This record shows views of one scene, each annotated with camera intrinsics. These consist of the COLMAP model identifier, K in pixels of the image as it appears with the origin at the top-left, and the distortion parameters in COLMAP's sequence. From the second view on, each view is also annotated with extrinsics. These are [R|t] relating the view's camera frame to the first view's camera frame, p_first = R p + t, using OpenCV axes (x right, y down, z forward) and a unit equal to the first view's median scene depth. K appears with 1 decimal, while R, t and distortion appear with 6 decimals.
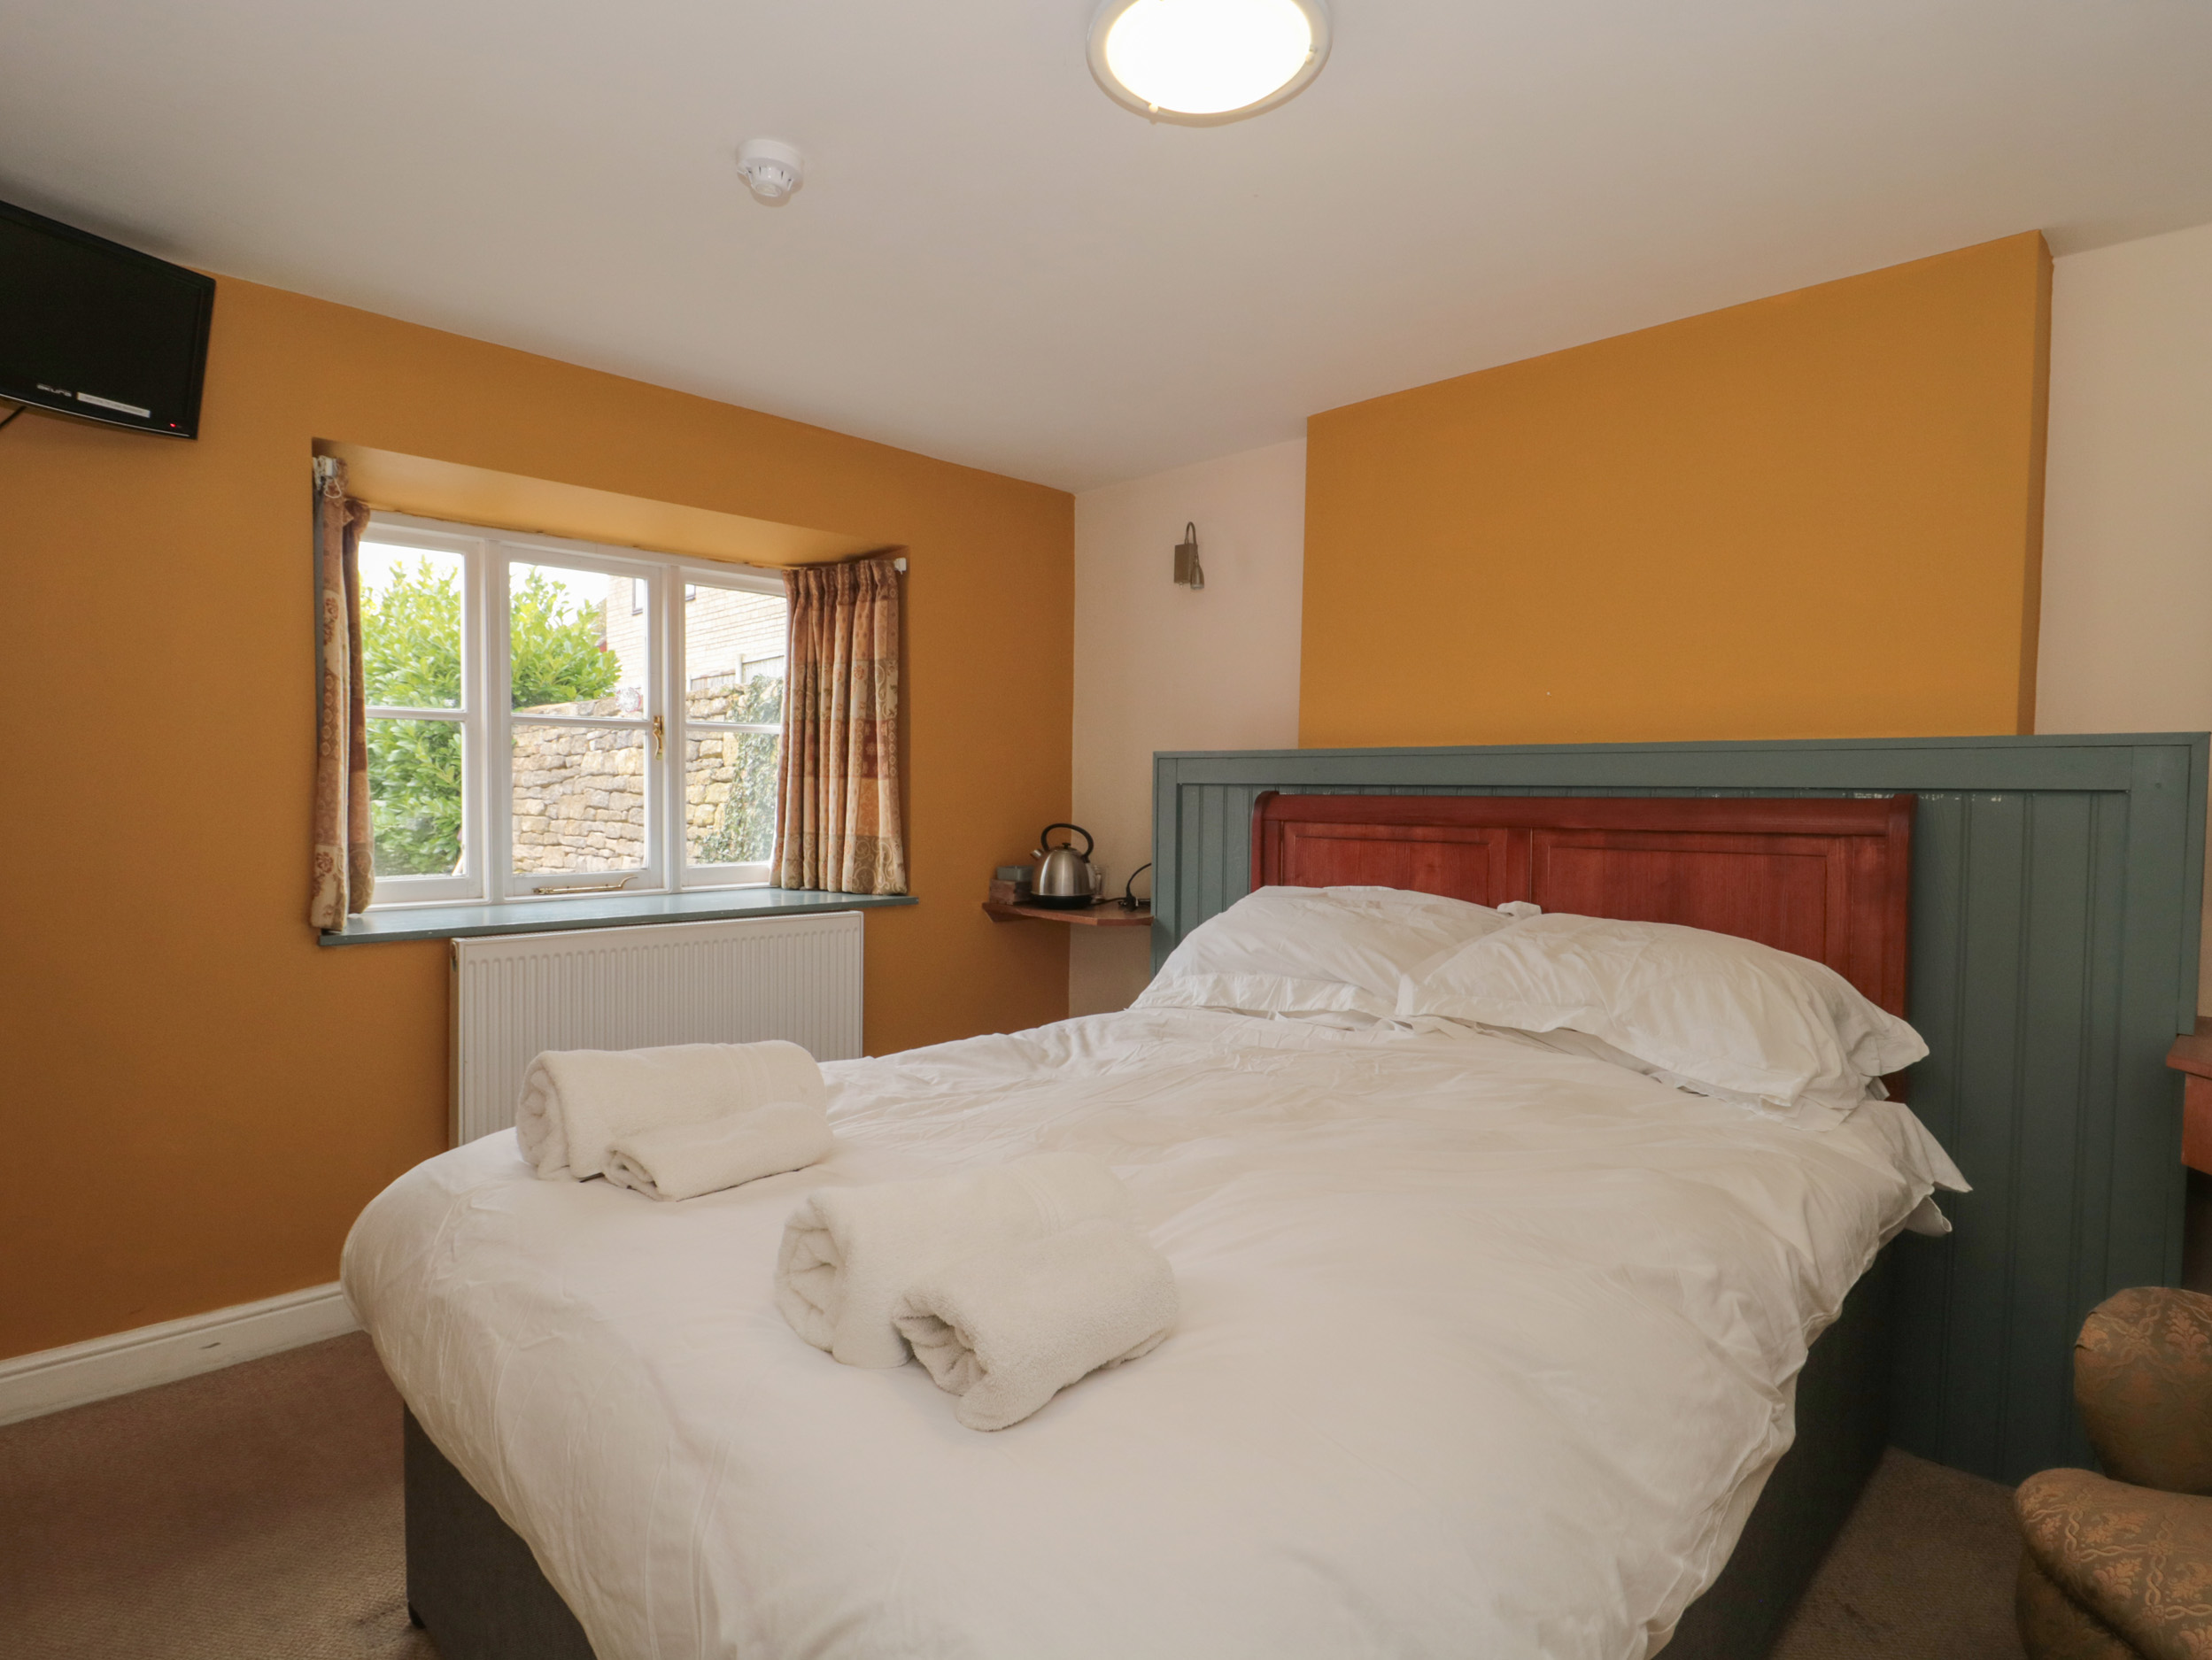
lens RADIAL K [[1182.0, 0, 1110.2], [0, 1182.0, 838.6], [0, 0, 1]] dist [0.001144, -0.015372]
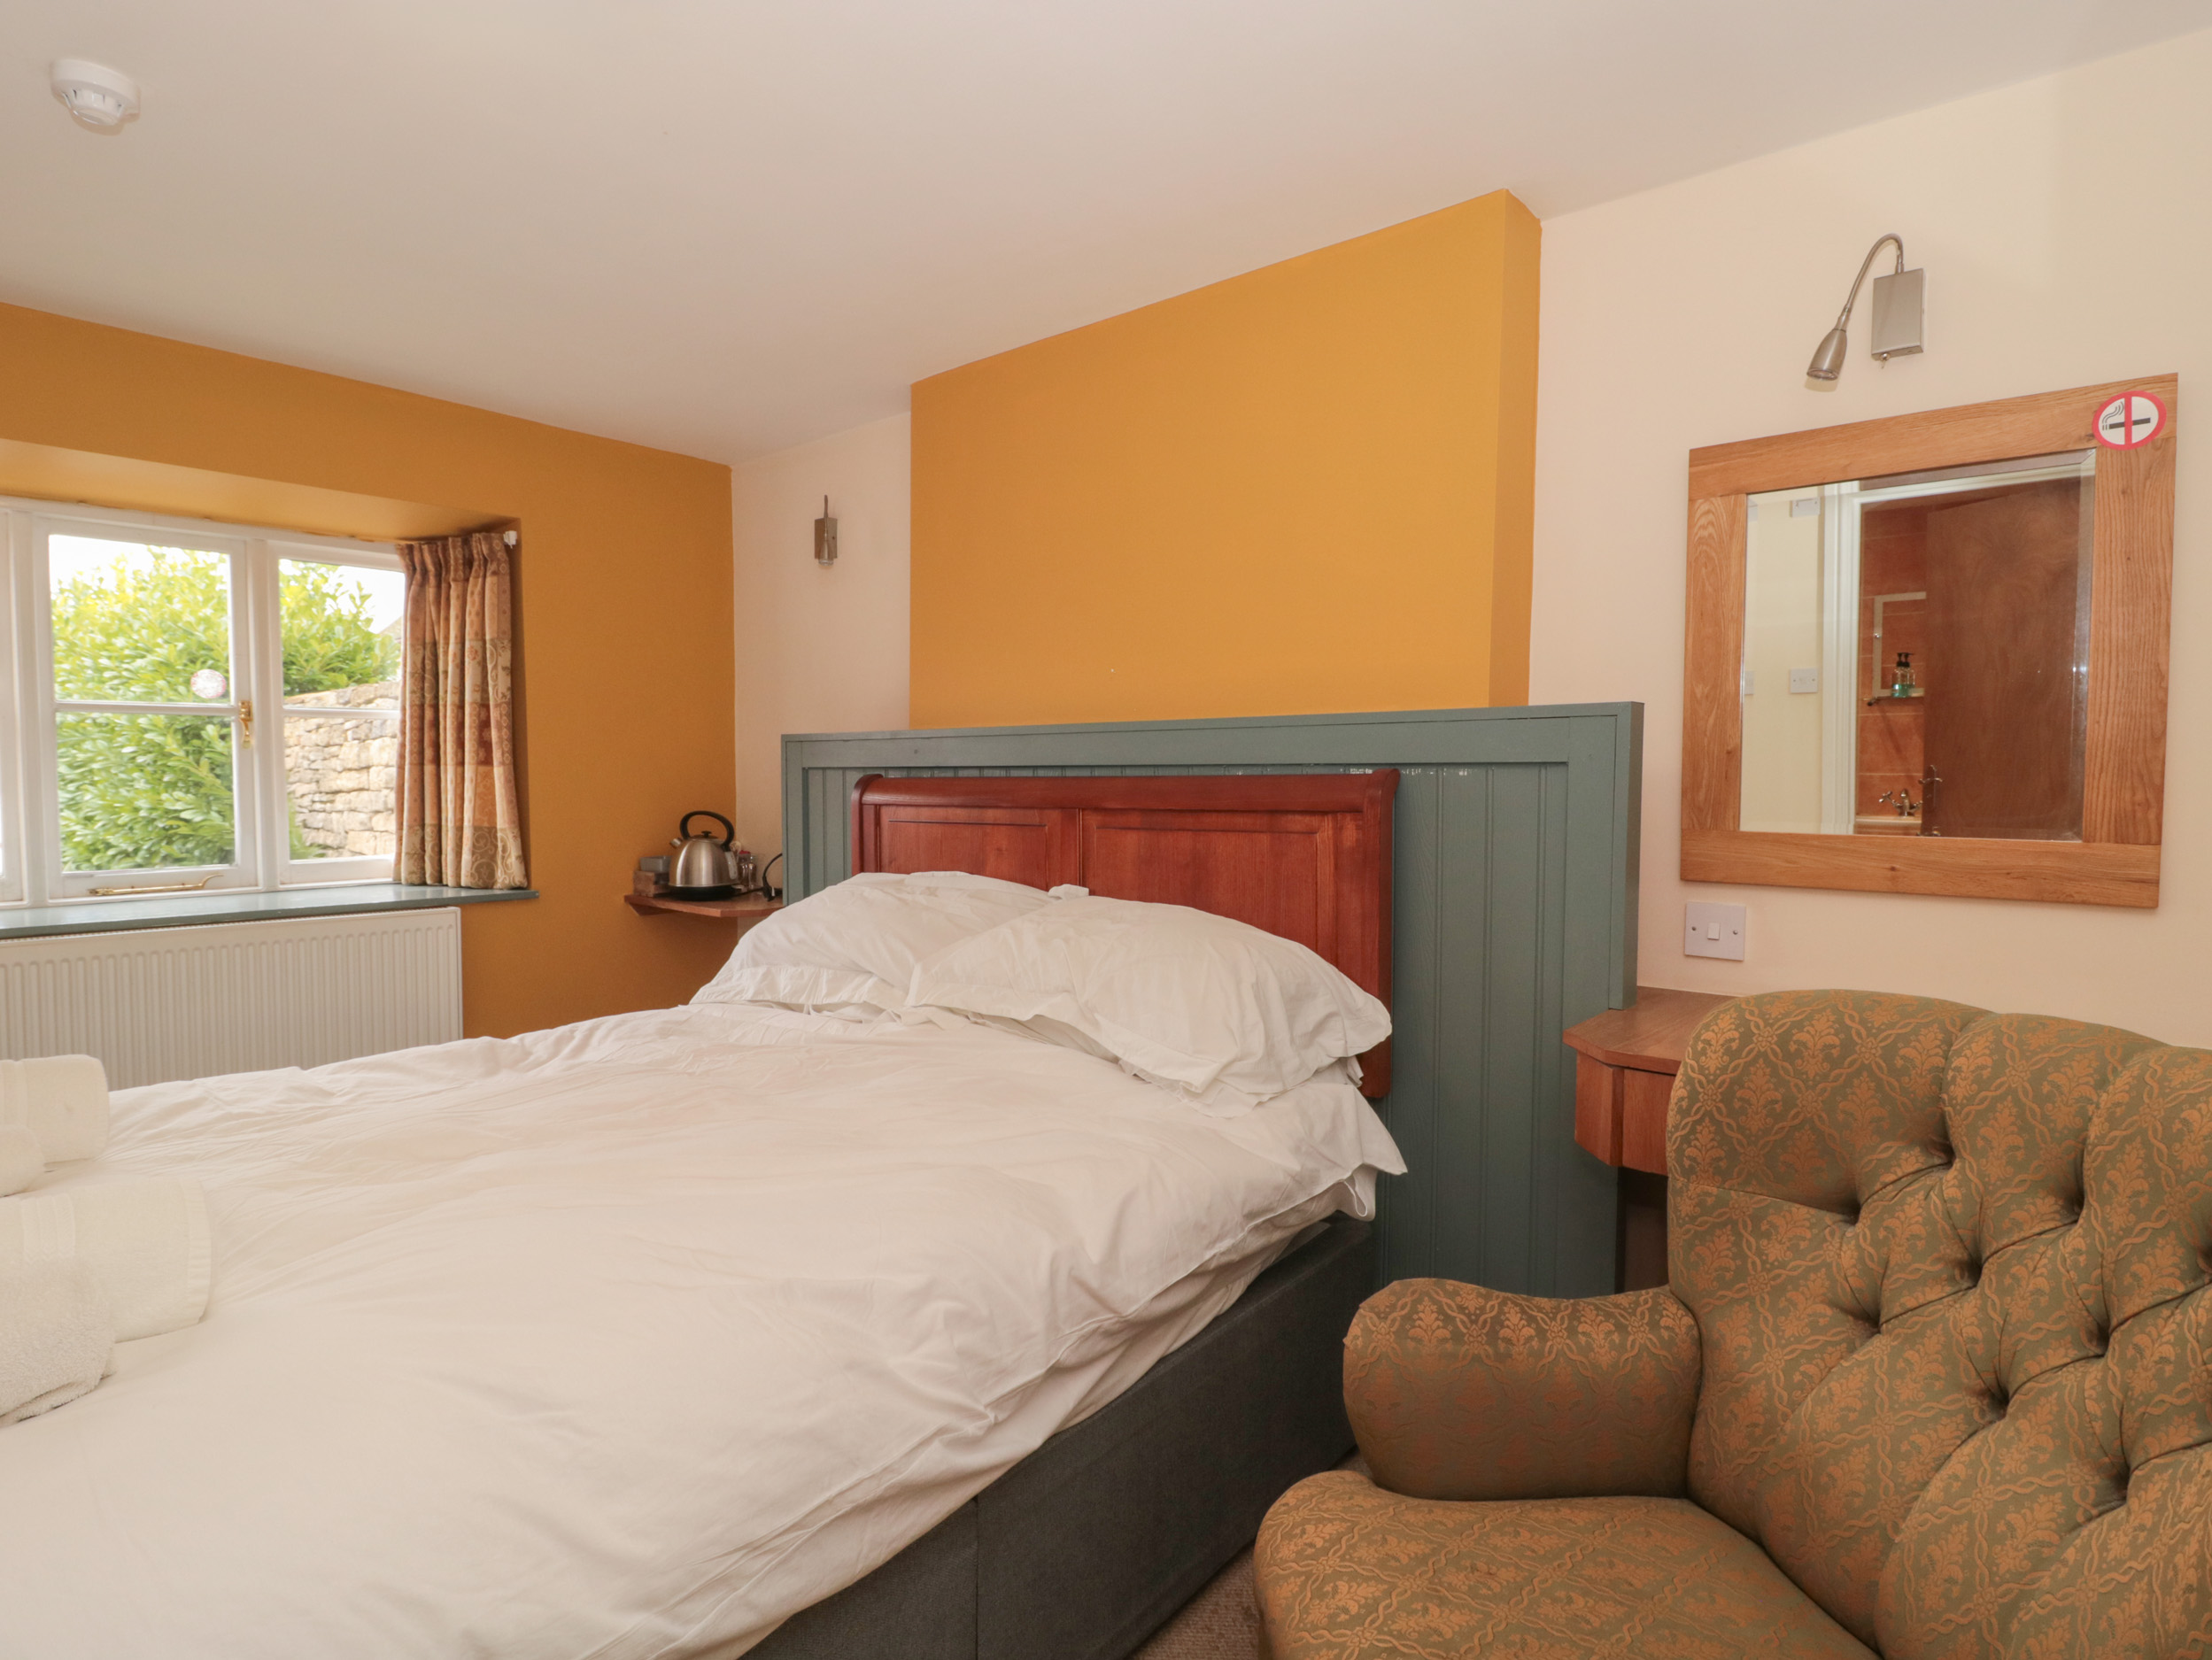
lens RADIAL K [[1182.0, 0, 1110.2], [0, 1182.0, 838.6], [0, 0, 1]] dist [0.001144, -0.015372]
pose [[0.996639, -0.015489, 0.080437, 0.221193], [0.014588, 0.999824, 0.011779, 0.003279], [-0.080605, -0.010566, 0.996690, 0.022484]]
